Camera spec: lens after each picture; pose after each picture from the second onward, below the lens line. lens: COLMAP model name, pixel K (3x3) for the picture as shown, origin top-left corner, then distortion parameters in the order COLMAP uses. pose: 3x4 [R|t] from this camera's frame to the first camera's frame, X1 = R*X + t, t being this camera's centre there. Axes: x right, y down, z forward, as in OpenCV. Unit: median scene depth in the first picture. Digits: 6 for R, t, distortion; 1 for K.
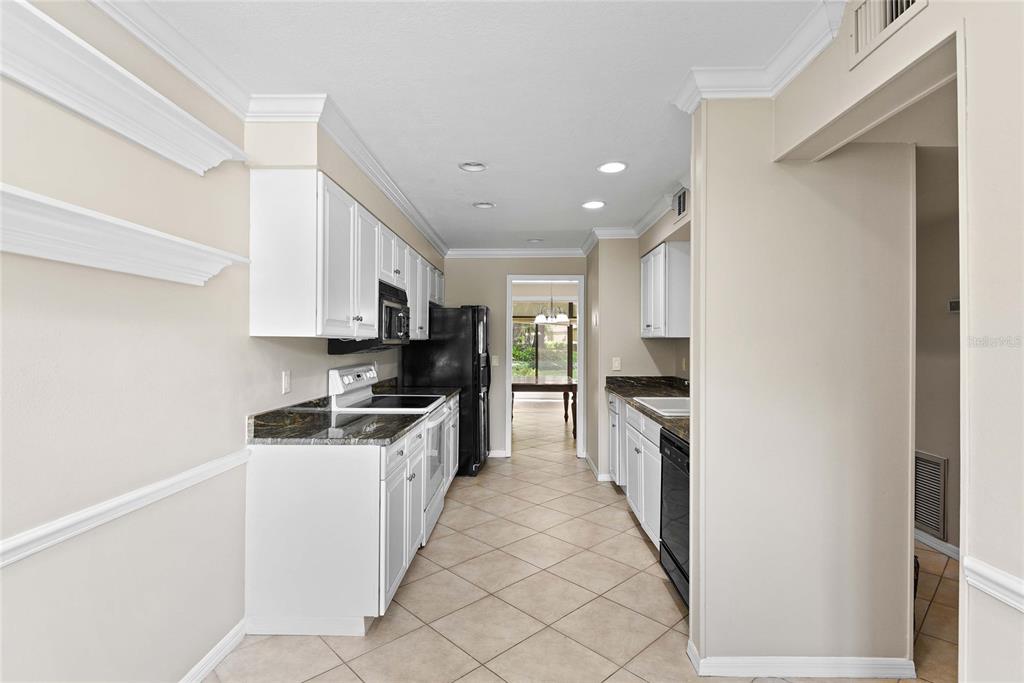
lens RADIAL K [[498.1, 0, 512.0], [0, 498.1, 341.5], [0, 0, 1]] dist [0.031128, -0.021321]
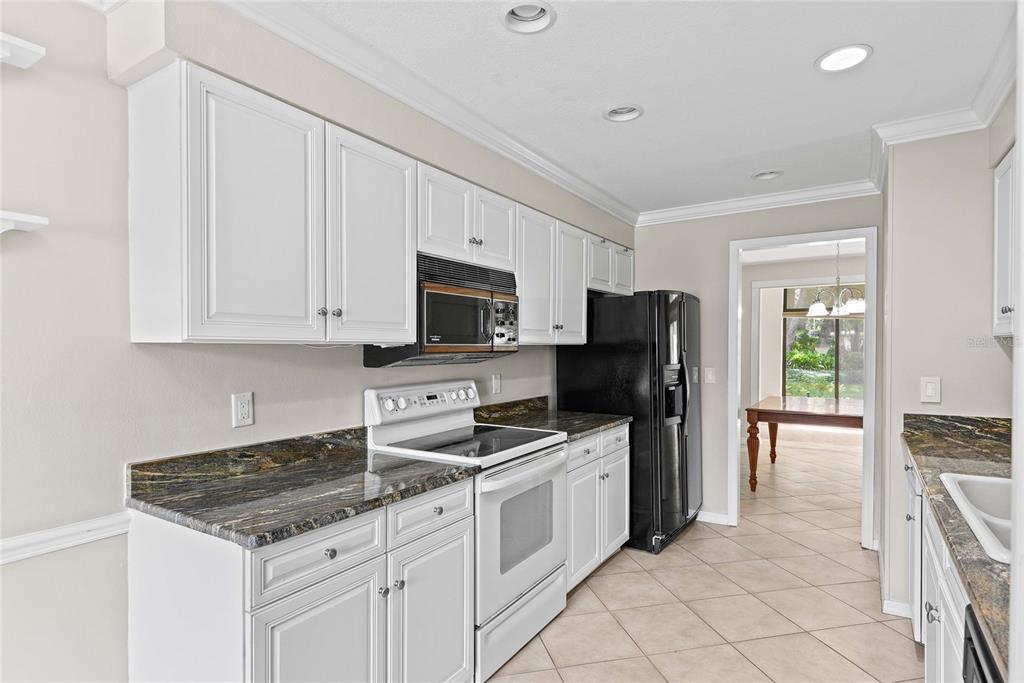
lens RADIAL K [[534.3, 0, 506.7], [0, 534.3, 355.6], [0, 0, 1]] dist [0.037965, -0.030961]
pose [[0.851371, 0.002527, -0.524557, 0.157622], [0.007284, 0.999835, 0.016640, -0.001215], [0.524513, -0.017988, 0.851212, 0.379044]]
